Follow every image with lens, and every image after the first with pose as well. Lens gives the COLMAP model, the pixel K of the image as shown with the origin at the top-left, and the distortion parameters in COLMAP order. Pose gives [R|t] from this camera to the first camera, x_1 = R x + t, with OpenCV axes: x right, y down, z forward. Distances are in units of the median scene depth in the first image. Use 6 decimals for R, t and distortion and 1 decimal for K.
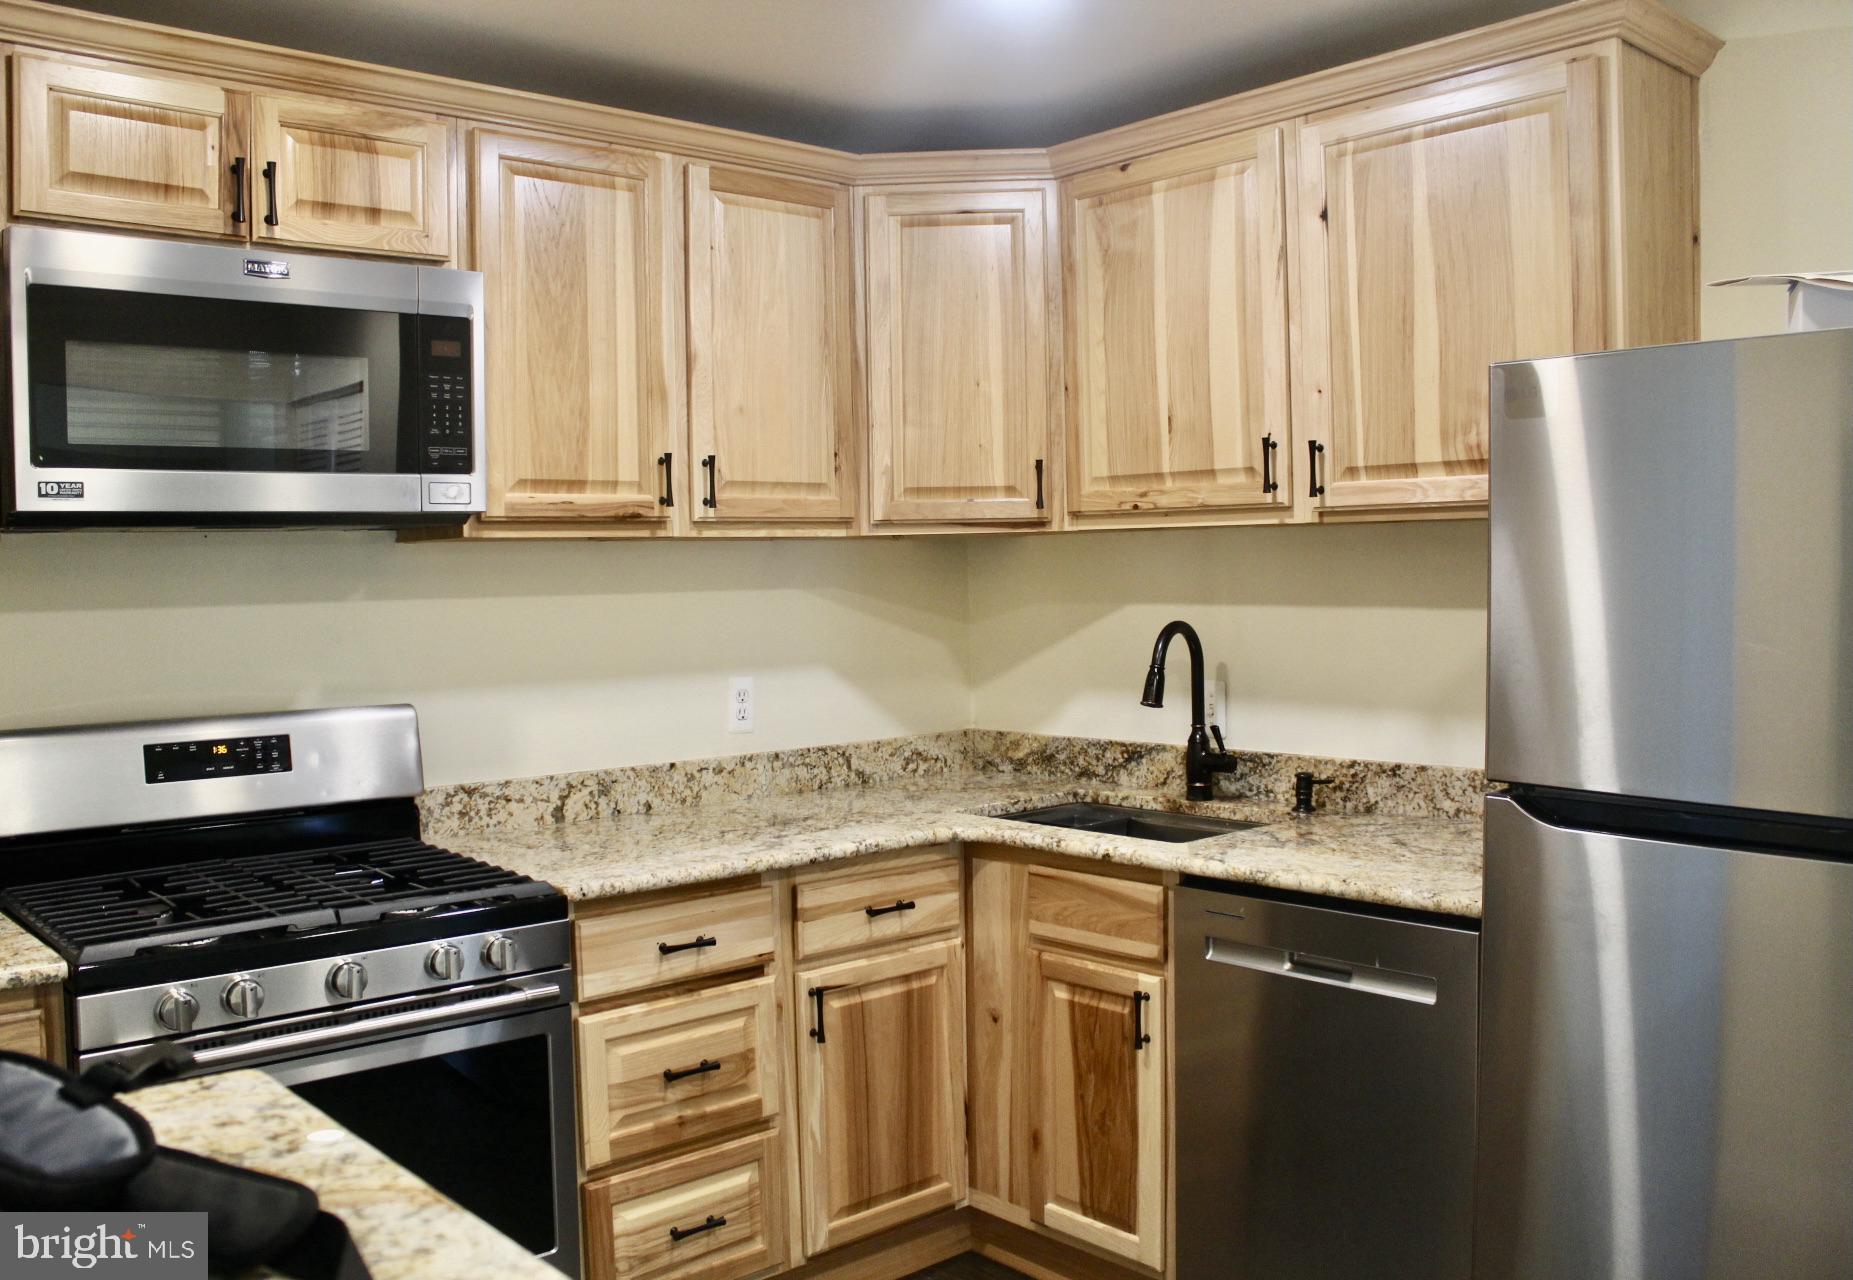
lens RADIAL K [[1571.1, 0, 887.1], [0, 1571.1, 618.2], [0, 0, 1]] dist [-0.176100, 0.056275]
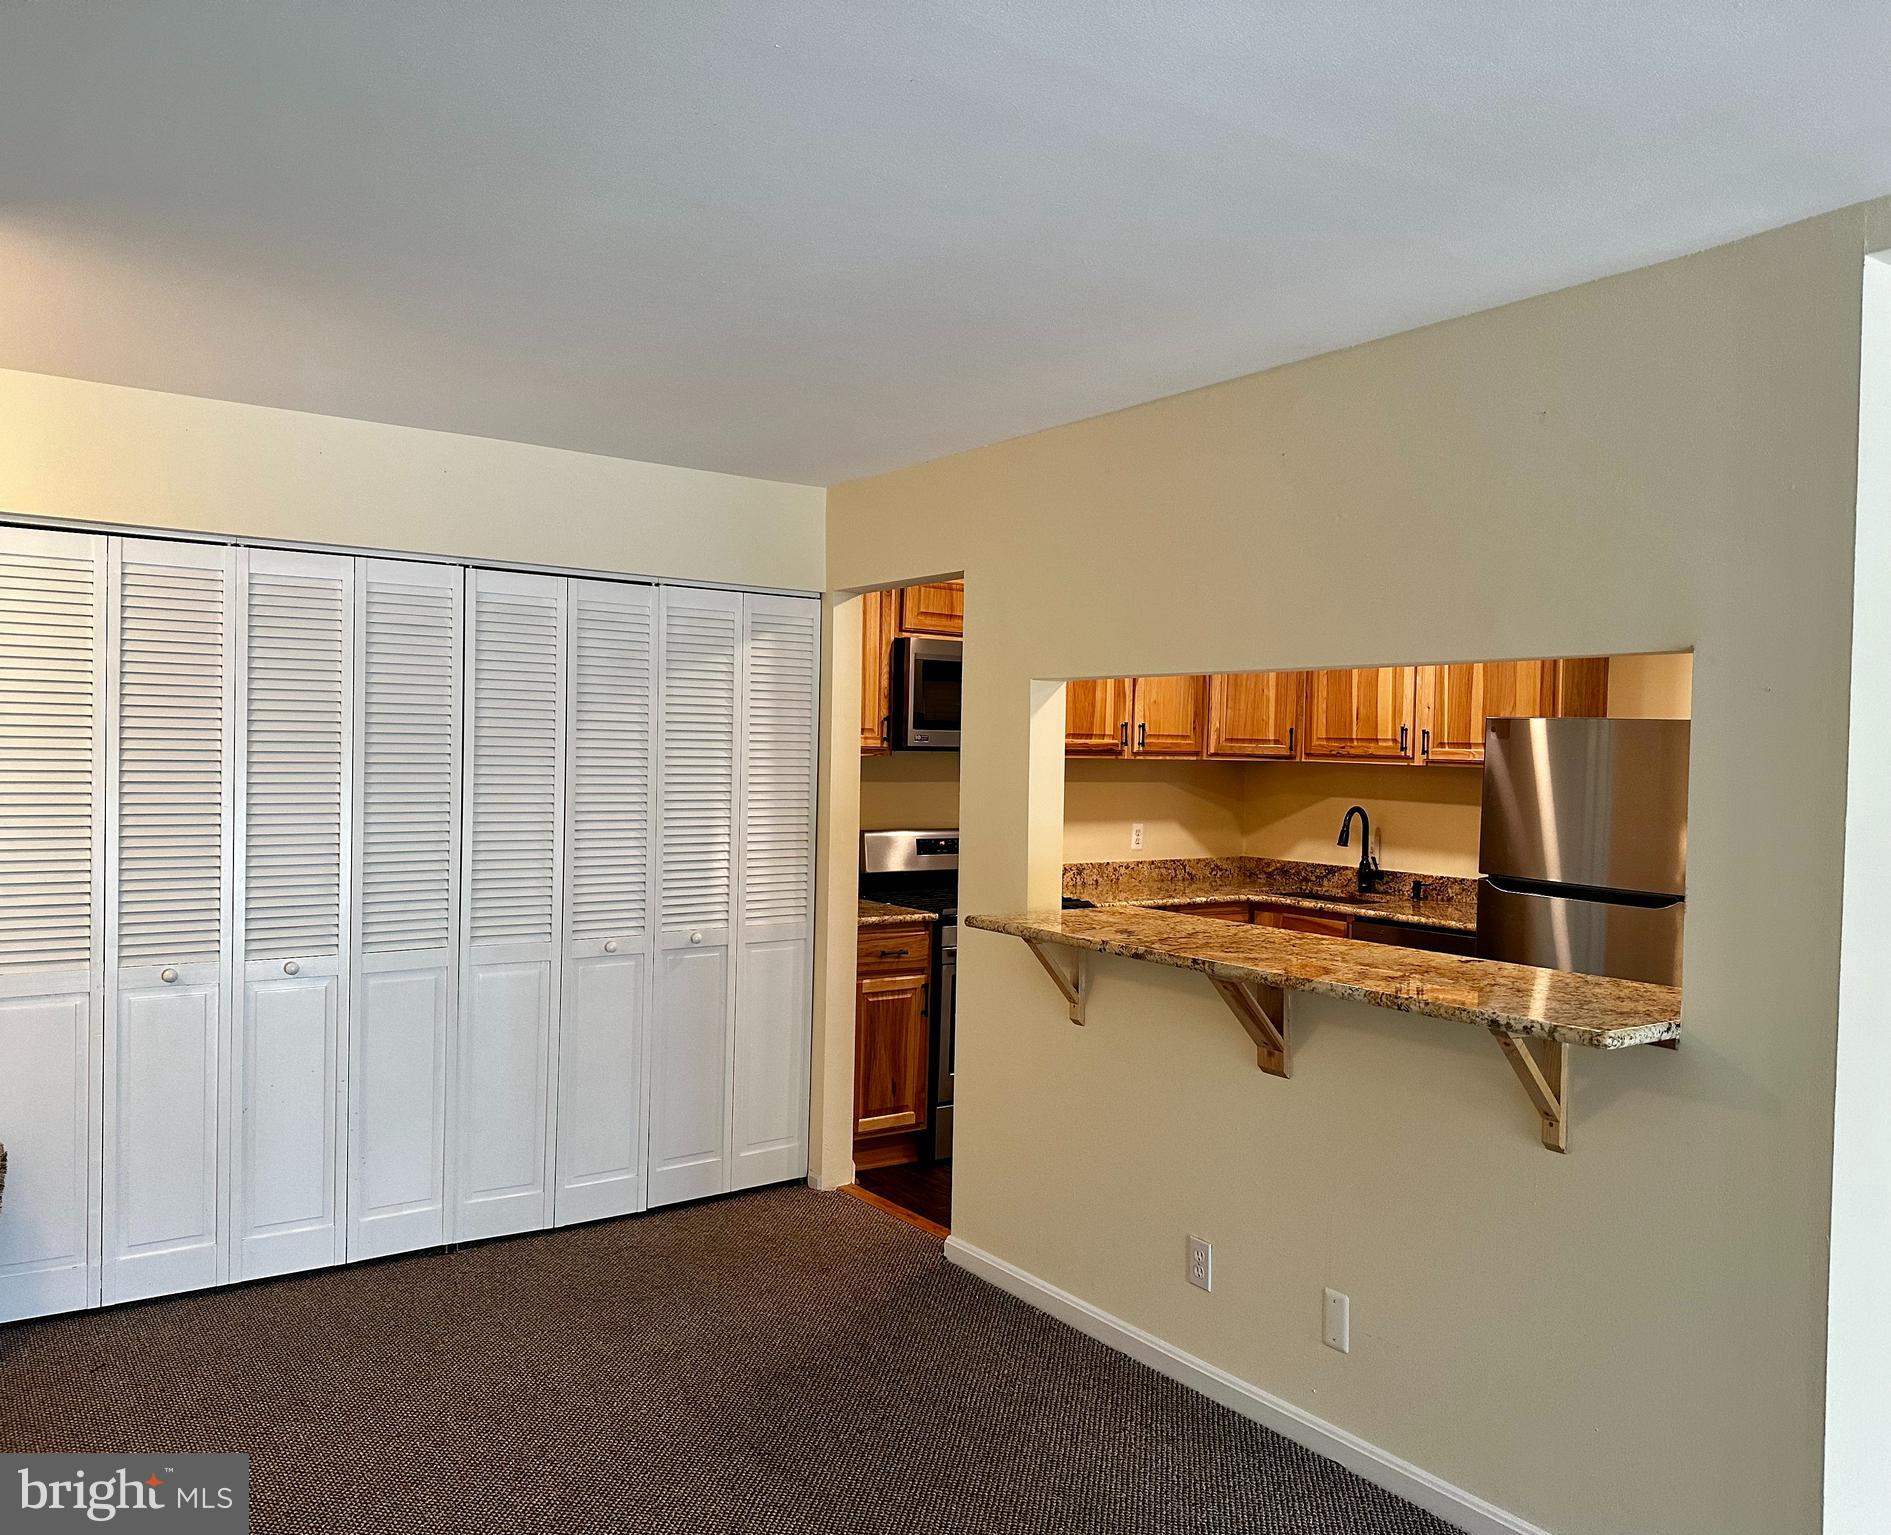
lens RADIAL K [[1400.4, 0, 893.6], [0, 1400.4, 775.9], [0, 0, 1]] dist [0.037122, -0.001927]
pose [[0.990449, 0.042009, -0.131322, -0.200863], [-0.042769, 0.999081, -0.002972, -0.007792], [0.131076, 0.008560, 0.991335, -1.042621]]
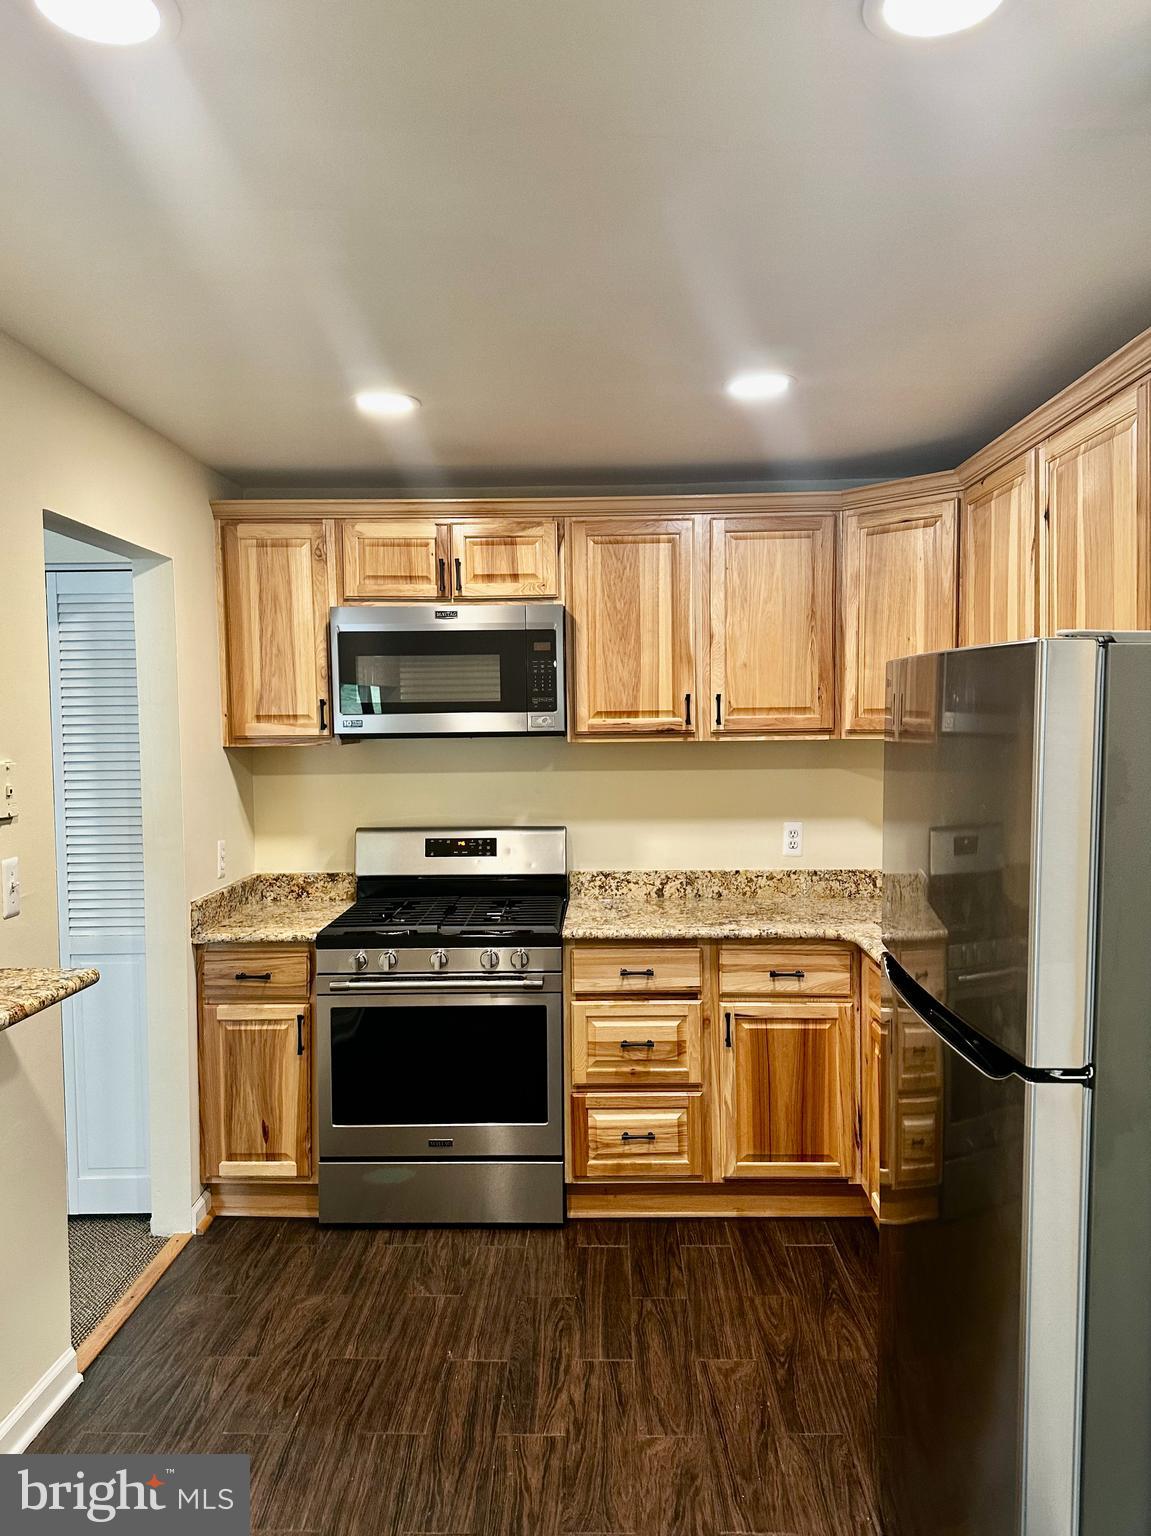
lens RADIAL K [[1068.9, 0, 565.1], [0, 1068.9, 768.8], [0, 0, 1]] dist [0.042280, -0.045286]
pose [[0.735367, 0.040492, -0.676458, 0.560939], [-0.021704, 0.999108, 0.036212, -0.061421], [0.677321, -0.011947, 0.735590, 0.025849]]
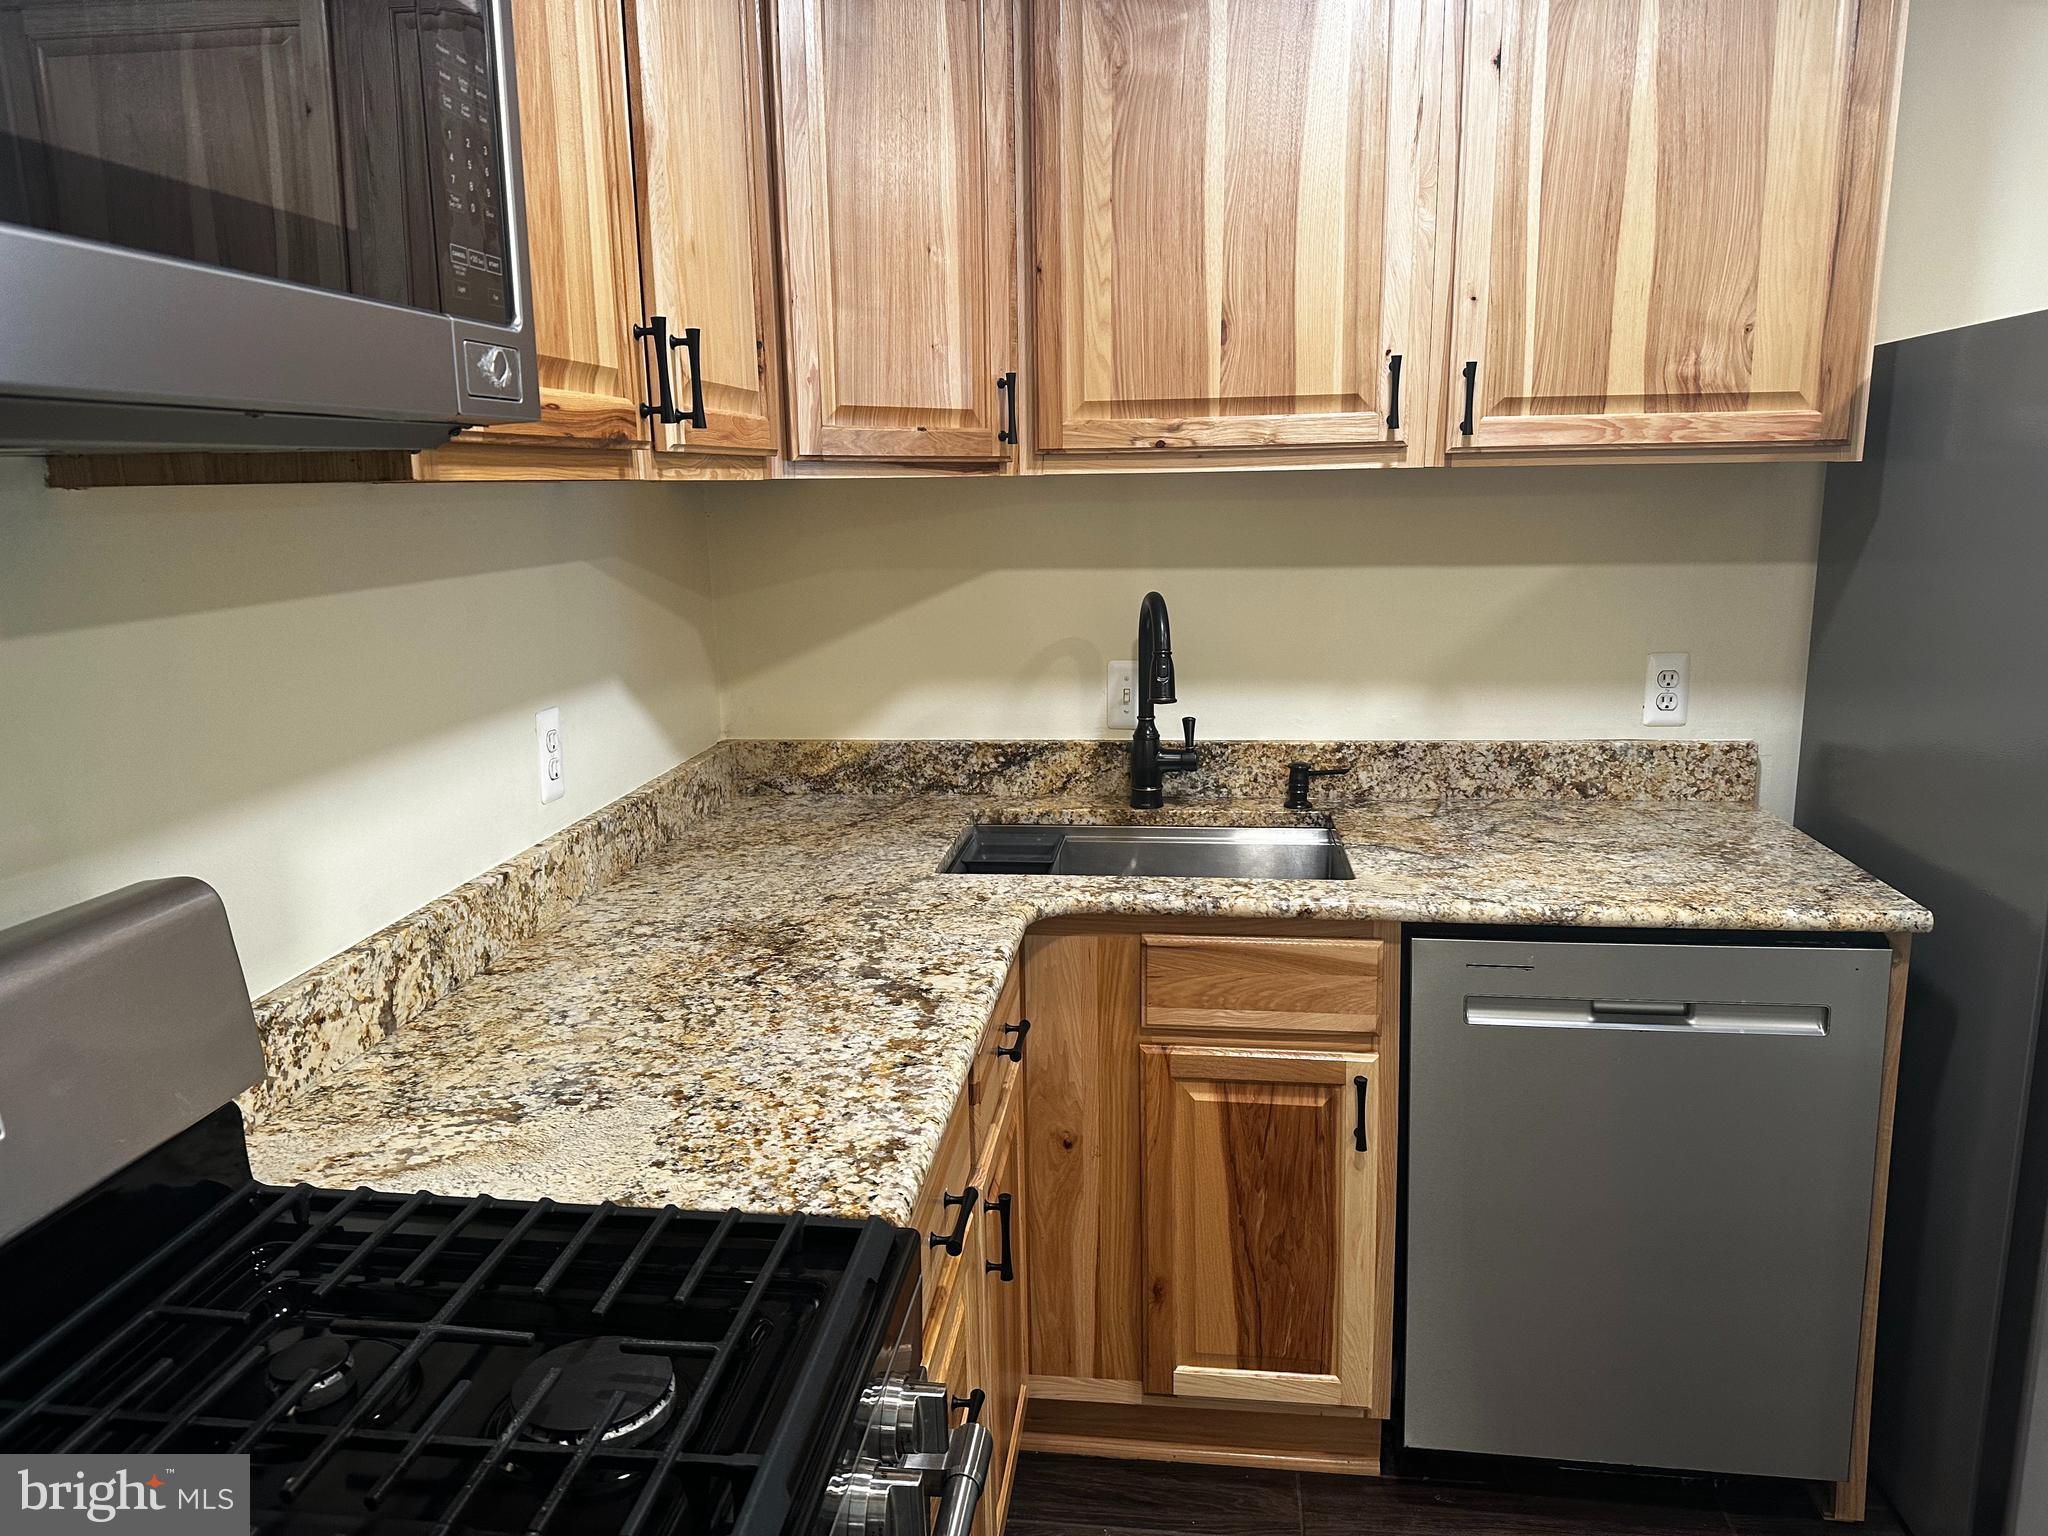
lens RADIAL K [[1425.2, 0, 1018.4], [0, 1425.2, 754.9], [0, 0, 1]] dist [0.042280, -0.045286]
pose [[0.742200, -0.120970, 0.659170, -0.379449], [0.023395, 0.987652, 0.154910, -0.031946], [-0.669770, -0.099553, 0.735865, 0.539611]]
